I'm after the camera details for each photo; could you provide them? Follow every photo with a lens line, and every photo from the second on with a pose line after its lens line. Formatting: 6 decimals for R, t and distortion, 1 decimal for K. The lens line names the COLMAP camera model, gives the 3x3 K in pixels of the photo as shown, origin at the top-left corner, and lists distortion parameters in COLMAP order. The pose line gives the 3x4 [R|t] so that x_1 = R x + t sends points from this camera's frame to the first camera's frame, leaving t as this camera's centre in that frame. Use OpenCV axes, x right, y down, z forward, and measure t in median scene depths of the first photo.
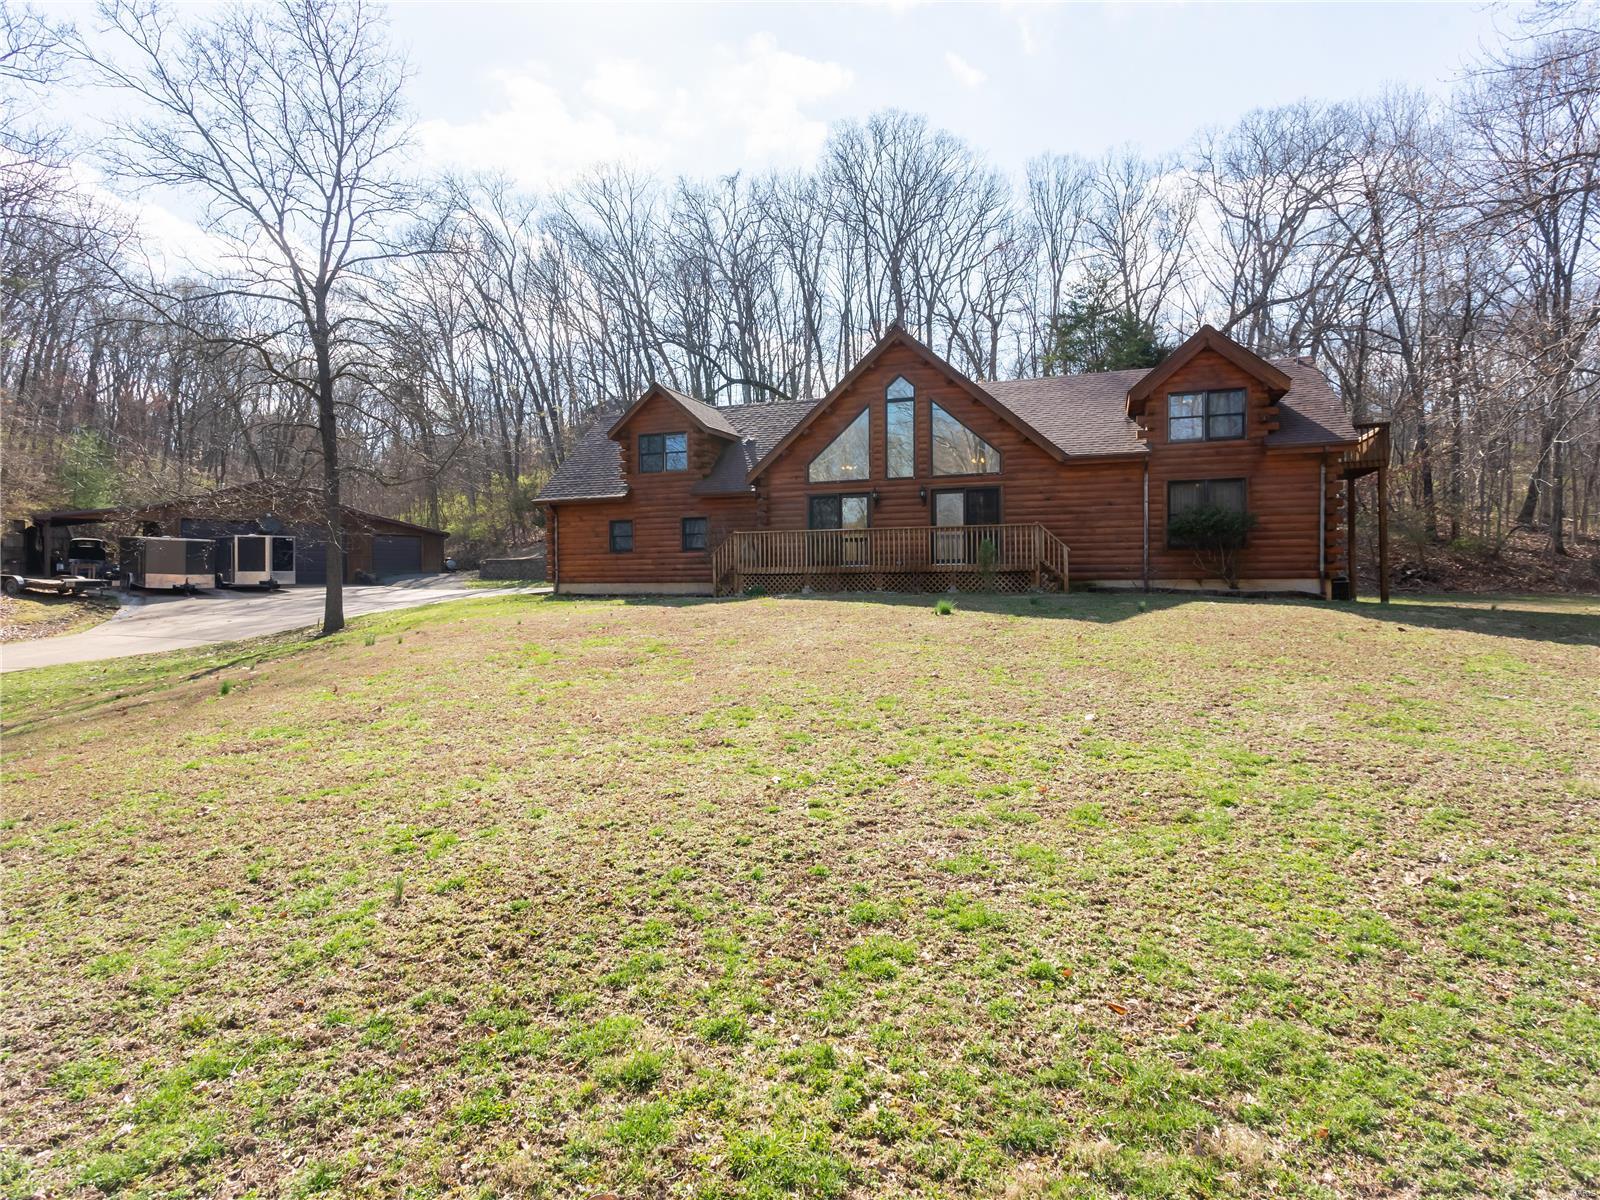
lens RADIAL K [[842.8, 0, 791.9], [0, 842.8, 586.2], [0, 0, 1]] dist [-0.003483, 0.001950]
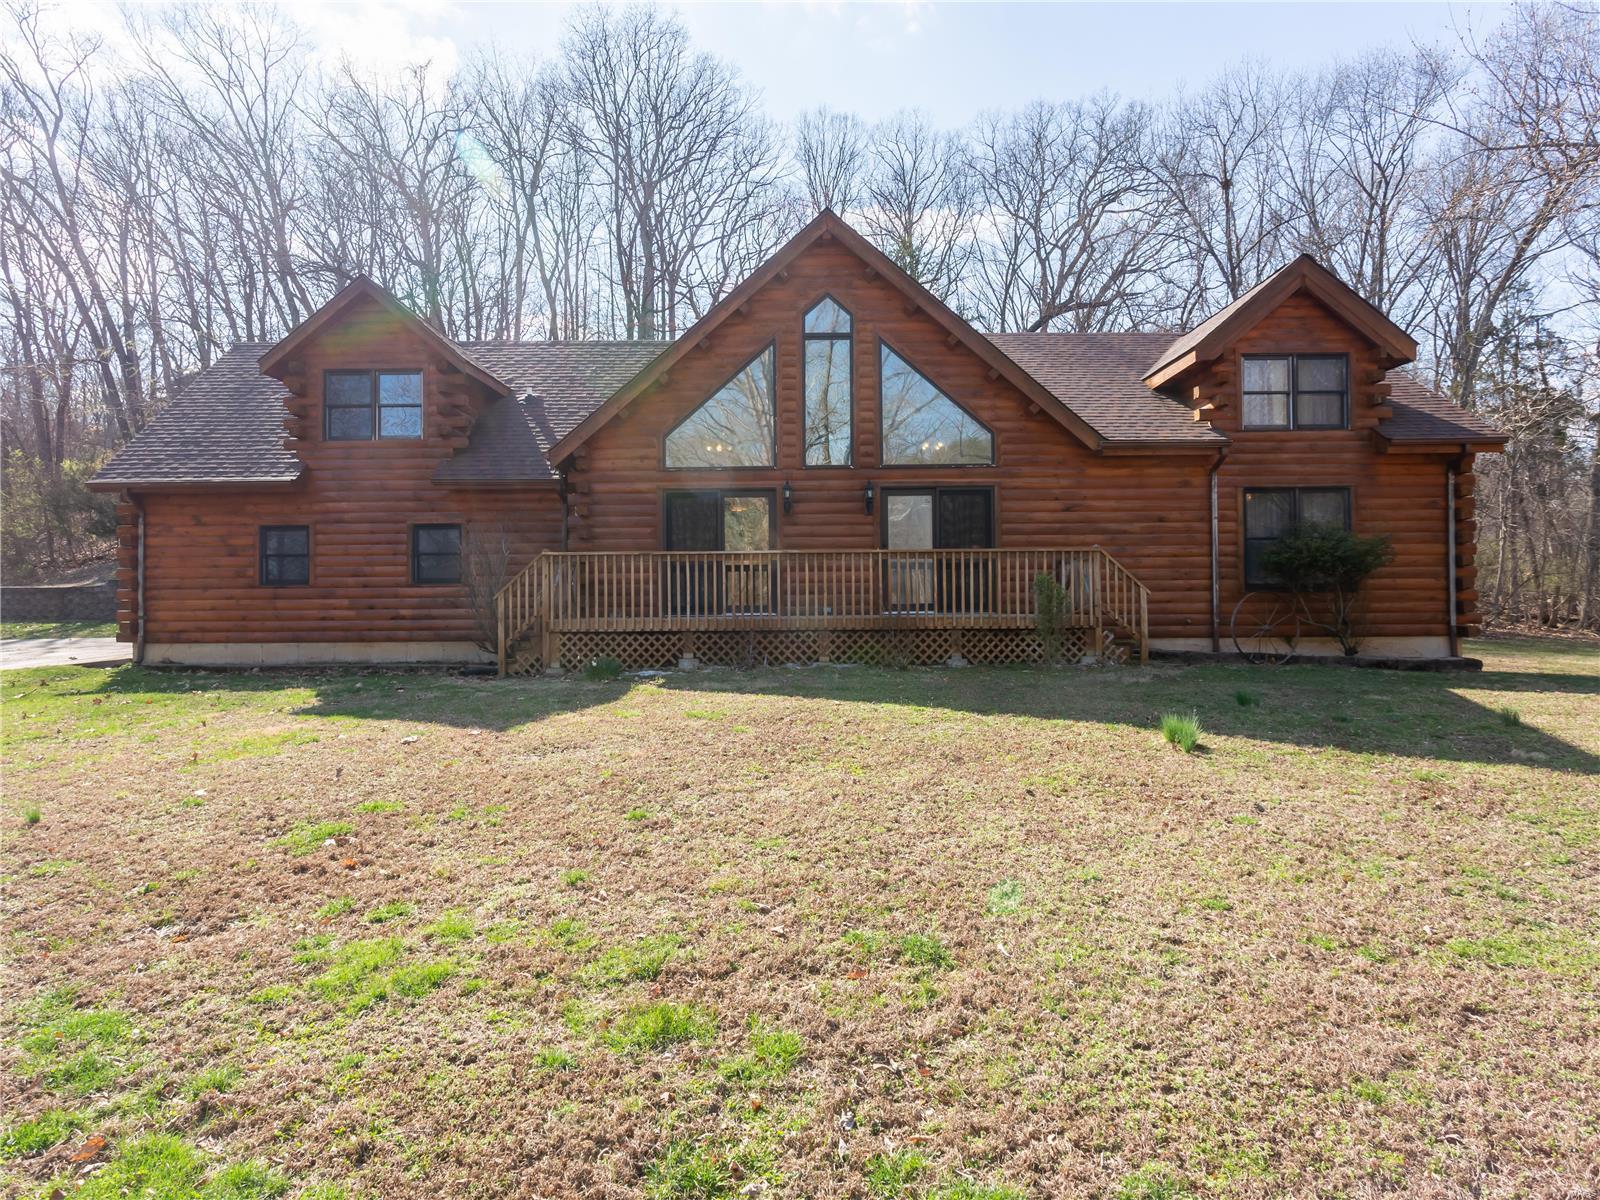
lens RADIAL K [[935.4, 0, 791.9], [0, 935.4, 587.7], [0, 0, 1]] dist [0.002279, -0.001552]
pose [[0.940099, 0.005479, 0.340858, -0.119913], [0.003856, 0.999636, -0.026703, -0.025464], [-0.340881, 0.026418, 0.939735, 0.389770]]
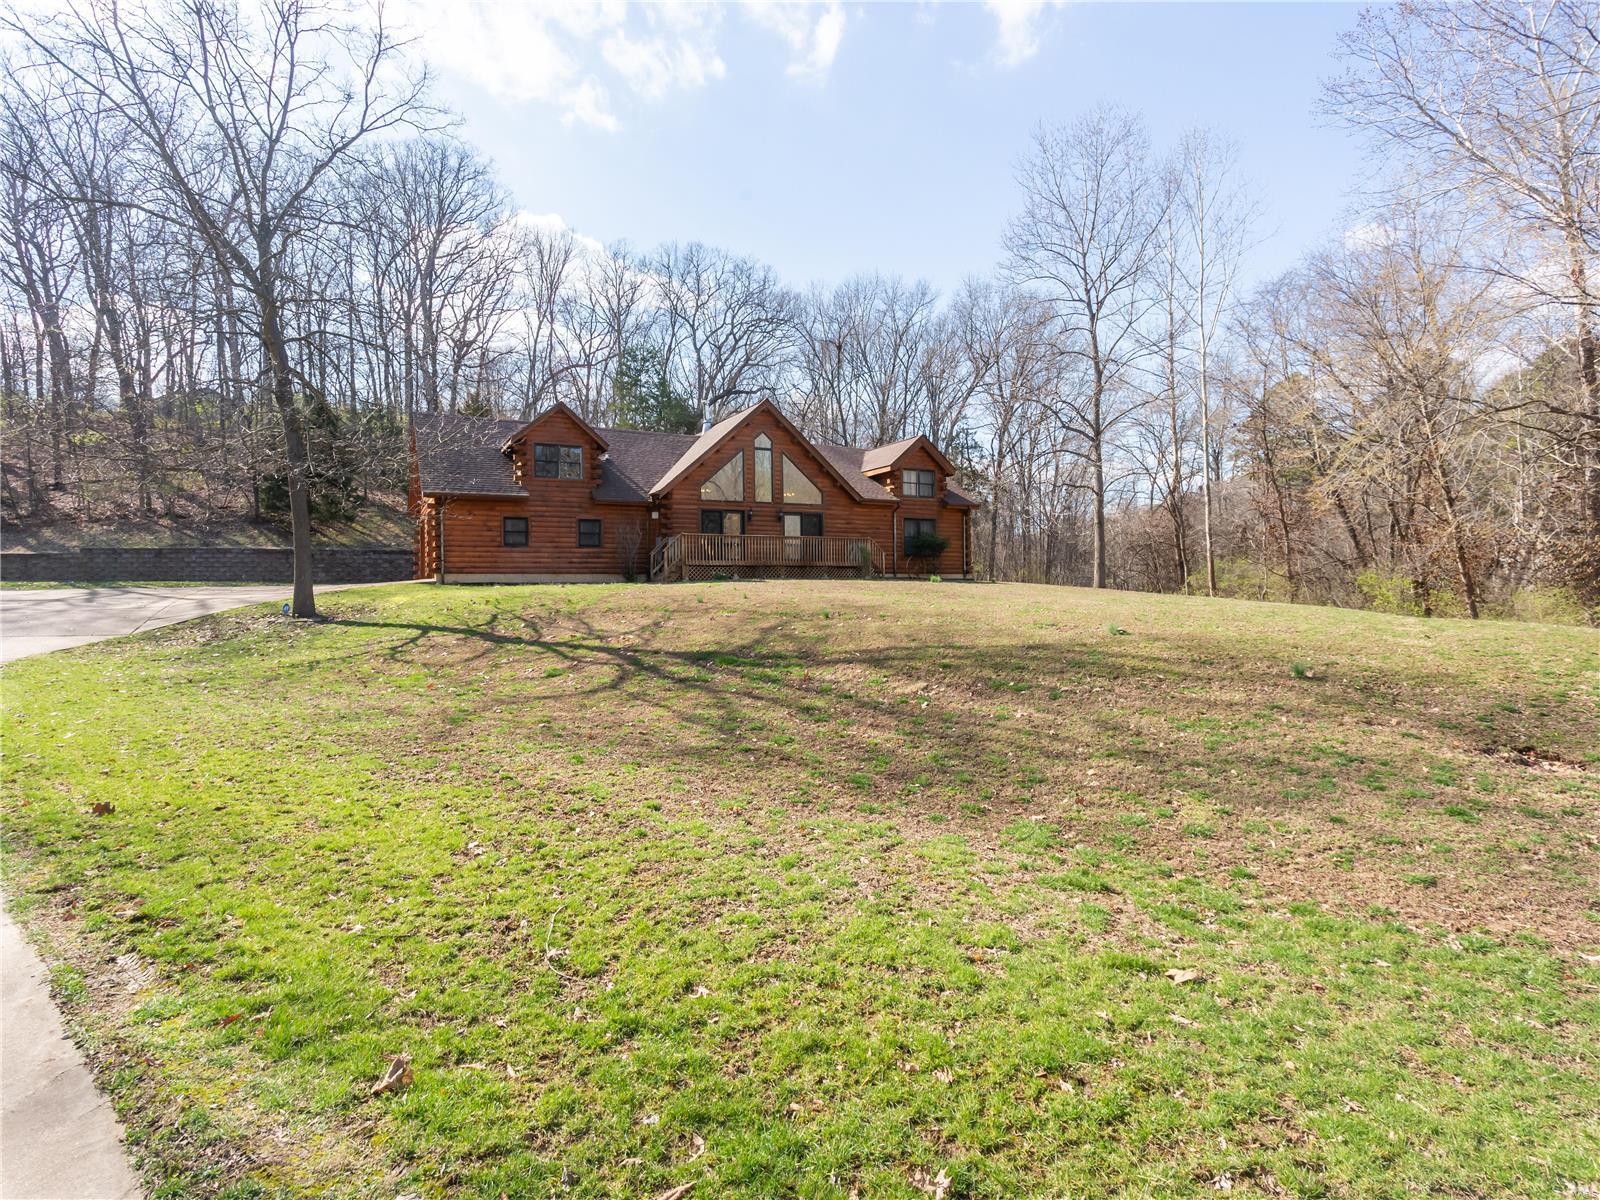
lens RADIAL K [[842.8, 0, 791.9], [0, 842.8, 586.2], [0, 0, 1]] dist [-0.003483, 0.001950]
pose [[0.669332, 0.008321, 0.742917, -0.916254], [0.013749, 0.999627, -0.023583, 0.051007], [-0.742836, 0.025999, 0.668968, -0.004610]]
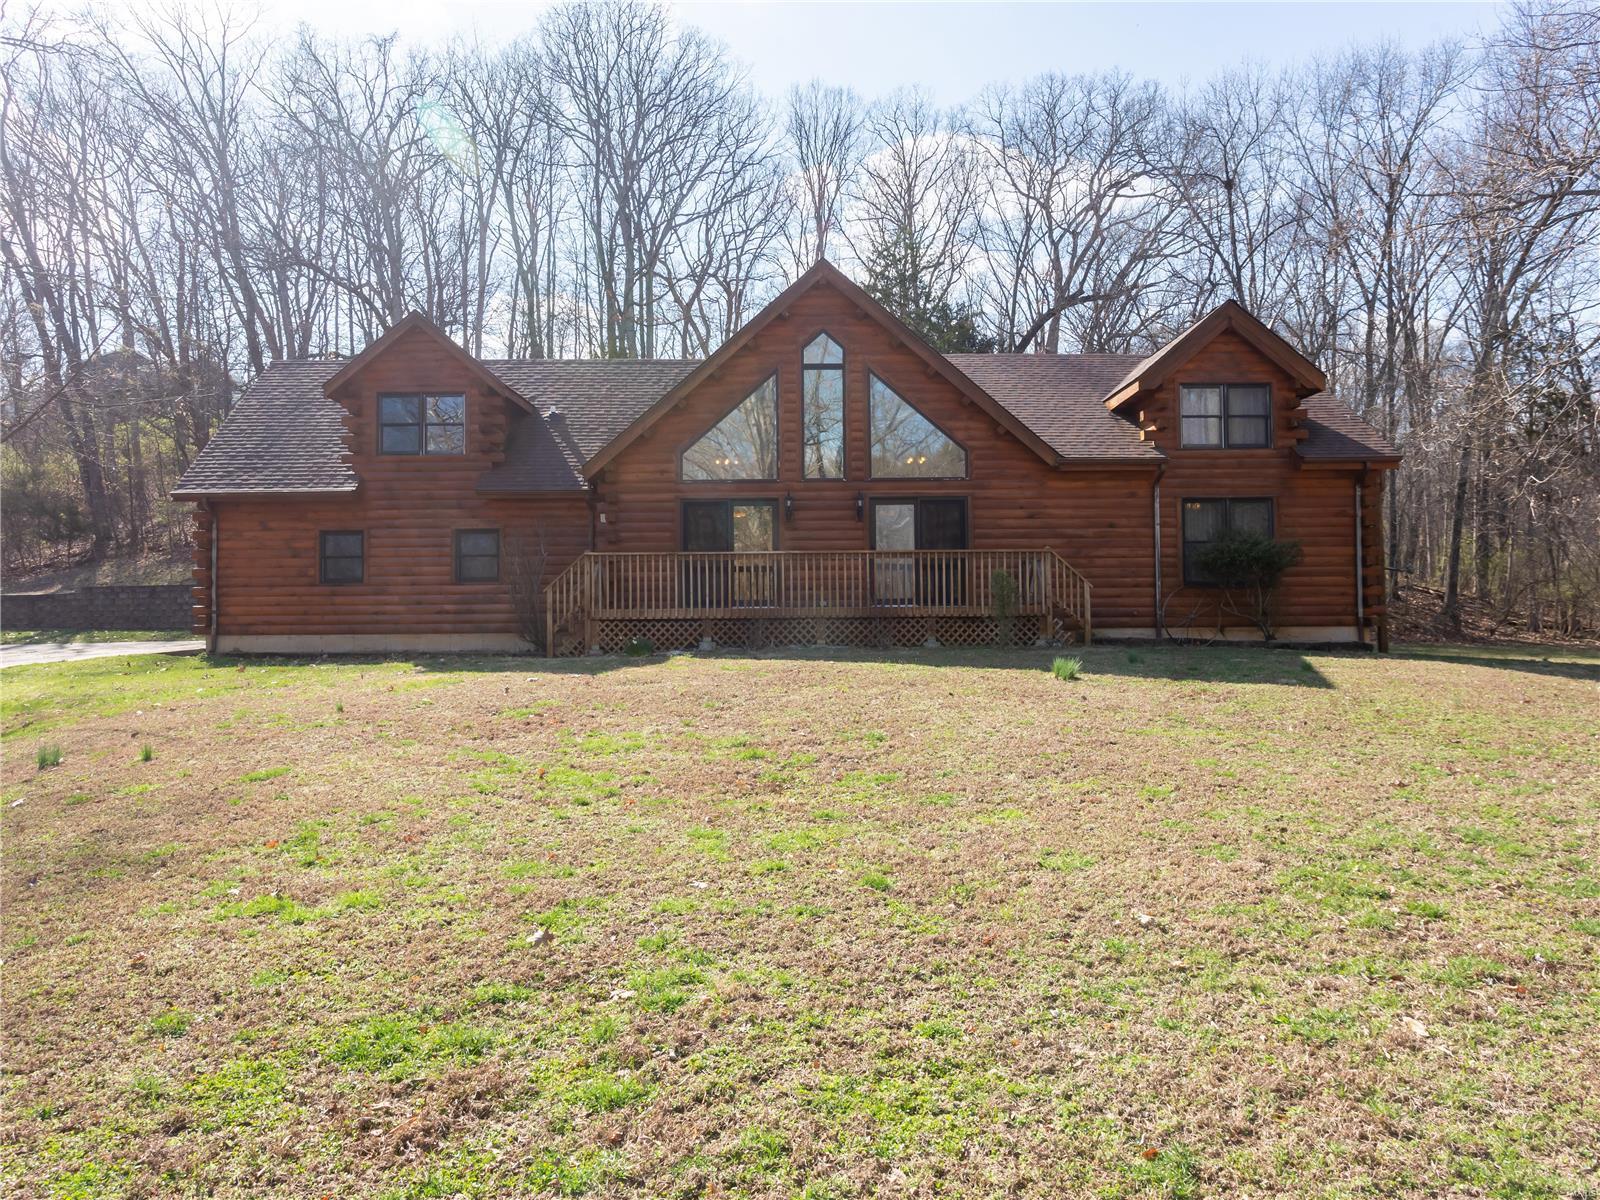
lens RADIAL K [[1108.1, 0, 793.9], [0, 1108.1, 593.2], [0, 0, 1]] dist [-0.004800, 0.002059]
pose [[0.935176, 0.009319, 0.354061, -0.211906], [0.004527, 0.999258, -0.038258, -0.001794], [-0.354154, 0.037381, 0.934440, 0.170528]]
